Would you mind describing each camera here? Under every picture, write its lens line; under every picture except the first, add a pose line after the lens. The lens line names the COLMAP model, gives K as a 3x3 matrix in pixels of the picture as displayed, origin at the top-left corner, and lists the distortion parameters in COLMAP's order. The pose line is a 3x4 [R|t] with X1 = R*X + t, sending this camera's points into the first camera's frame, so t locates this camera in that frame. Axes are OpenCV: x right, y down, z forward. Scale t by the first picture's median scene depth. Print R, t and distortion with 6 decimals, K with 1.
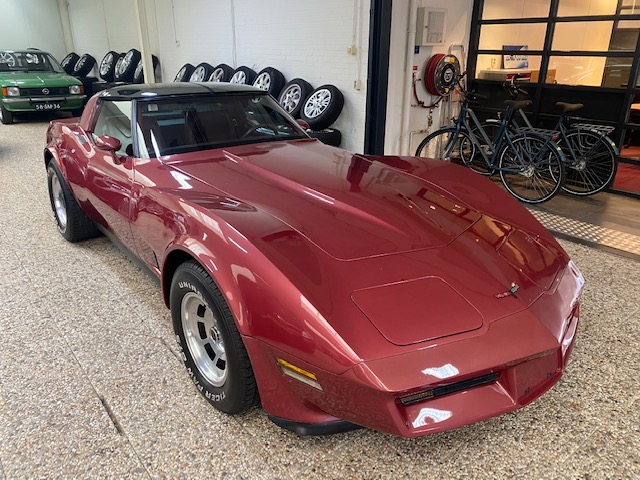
lens RADIAL K [[483.3, 0, 320.0], [0, 483.3, 240.0], [0, 0, 1]] dist [-0.021219, 0.001619]
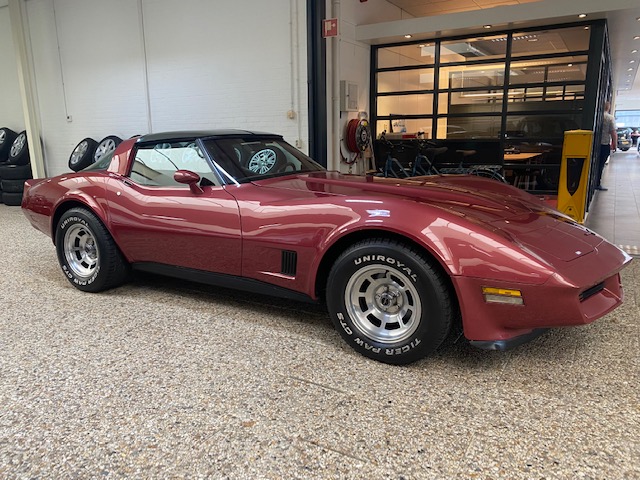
lens RADIAL K [[483.1, 0, 320.0], [0, 483.1, 240.0], [0, 0, 1]] dist [0.002411, -0.001610]
pose [[0.939401, -0.092840, 0.330011, -0.266987], [0.146997, 0.978732, -0.143095, 0.069356], [-0.309707, 0.182934, 0.933068, -0.036673]]
